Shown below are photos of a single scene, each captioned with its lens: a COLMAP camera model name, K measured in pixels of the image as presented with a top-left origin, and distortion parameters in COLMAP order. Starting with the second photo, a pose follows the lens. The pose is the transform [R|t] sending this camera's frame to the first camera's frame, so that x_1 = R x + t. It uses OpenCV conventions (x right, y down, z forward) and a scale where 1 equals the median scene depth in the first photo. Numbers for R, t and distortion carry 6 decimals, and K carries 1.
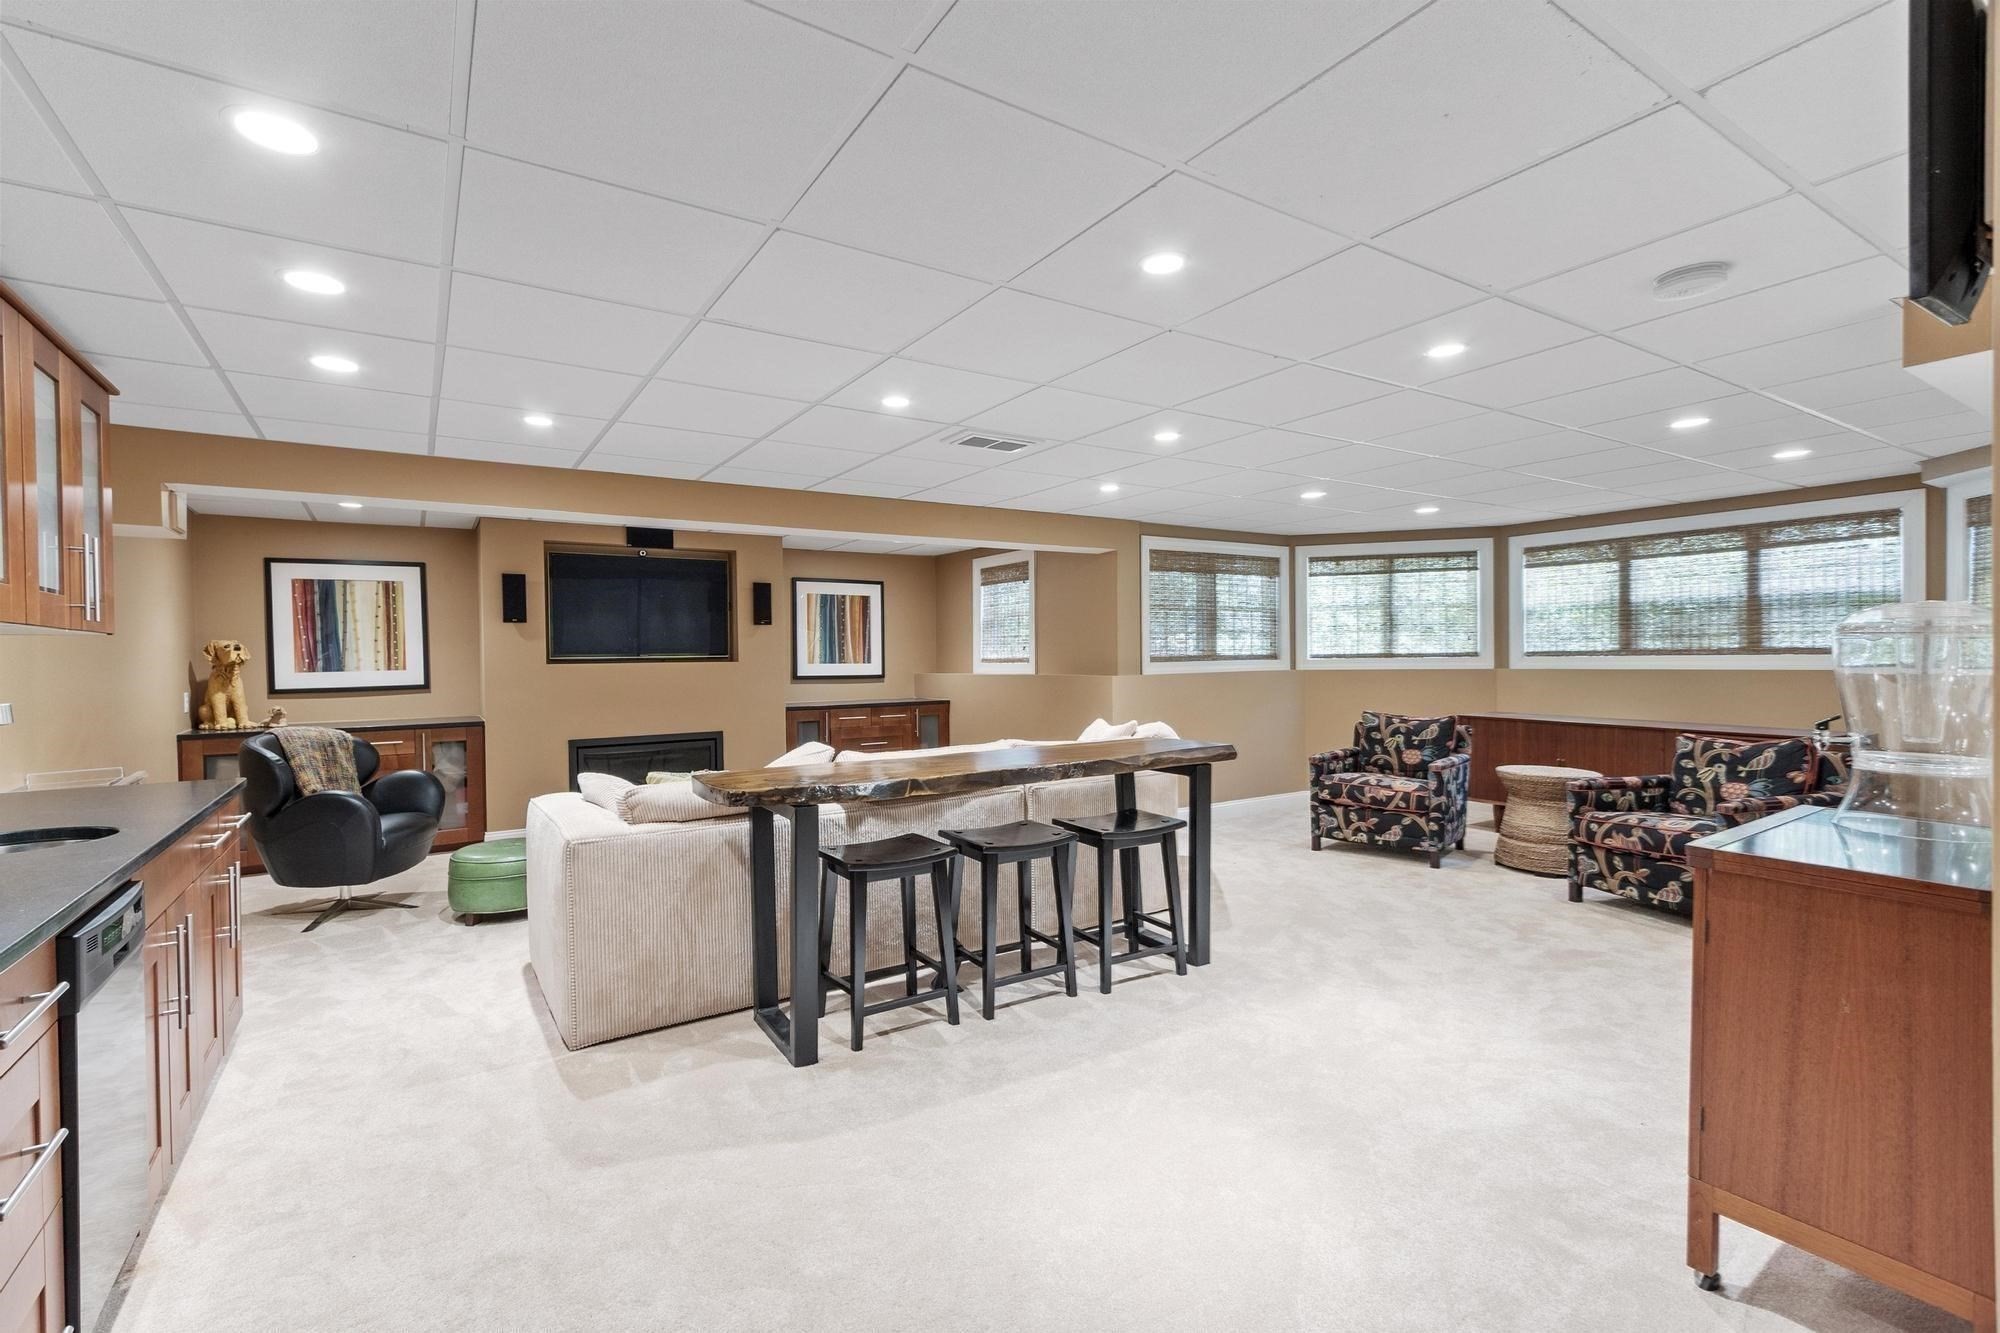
lens RADIAL K [[883.3, 0, 928.4], [0, 883.3, 667.7], [0, 0, 1]] dist [0.000838, -0.000344]
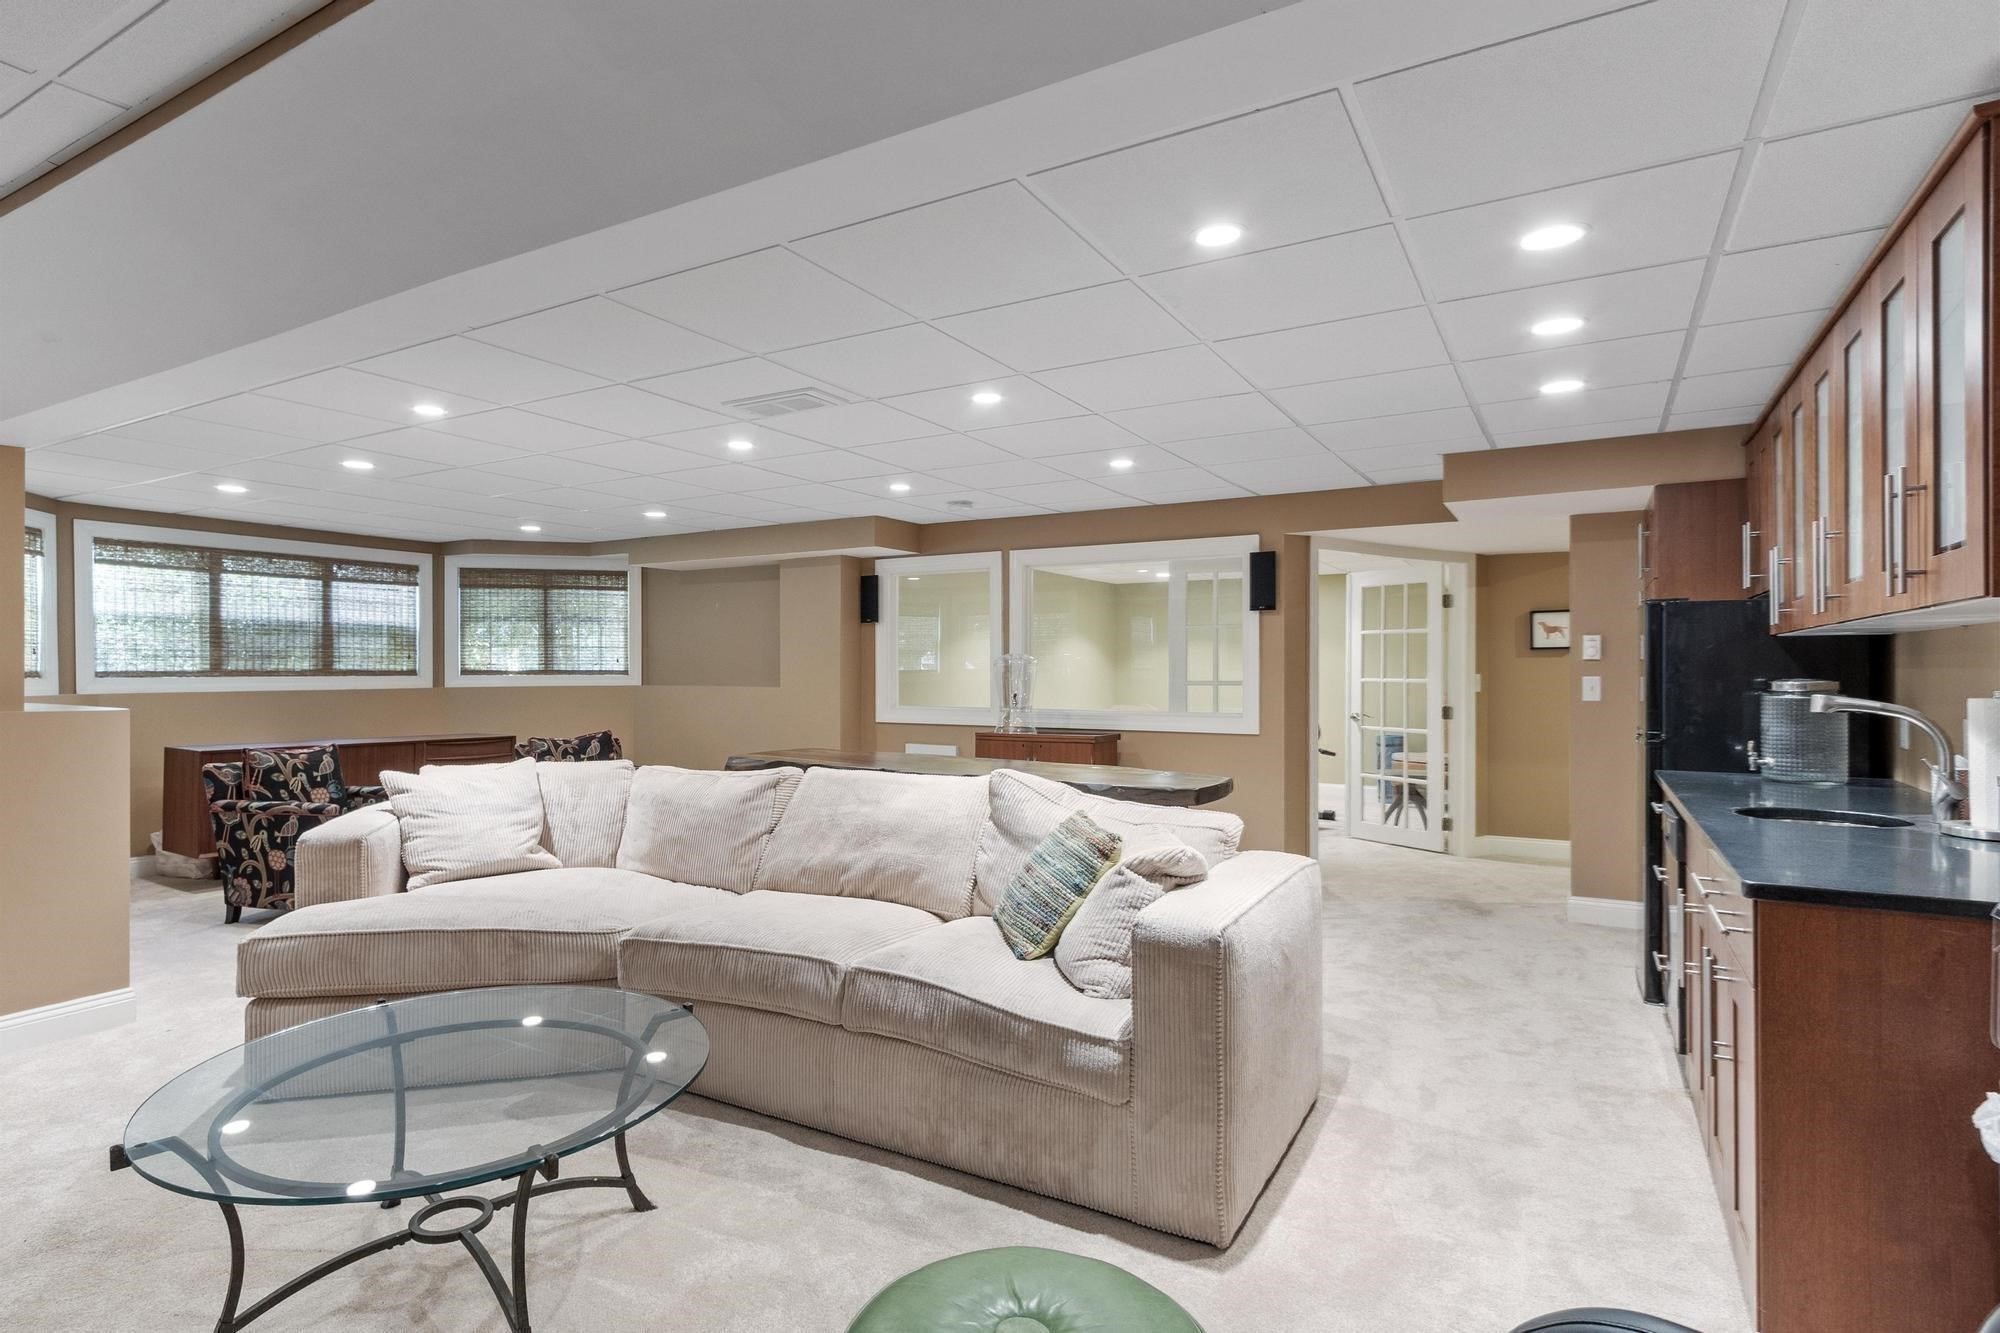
lens RADIAL K [[1013.7, 0, 994.7], [0, 1013.7, 667.7], [0, 0, 1]] dist [-0.000815, 0.000014]
pose [[-0.497723, 0.015635, 0.867195, -0.624451], [0.017349, 0.999817, -0.008069, -0.000548], [-0.867162, 0.011029, -0.497903, 0.986496]]
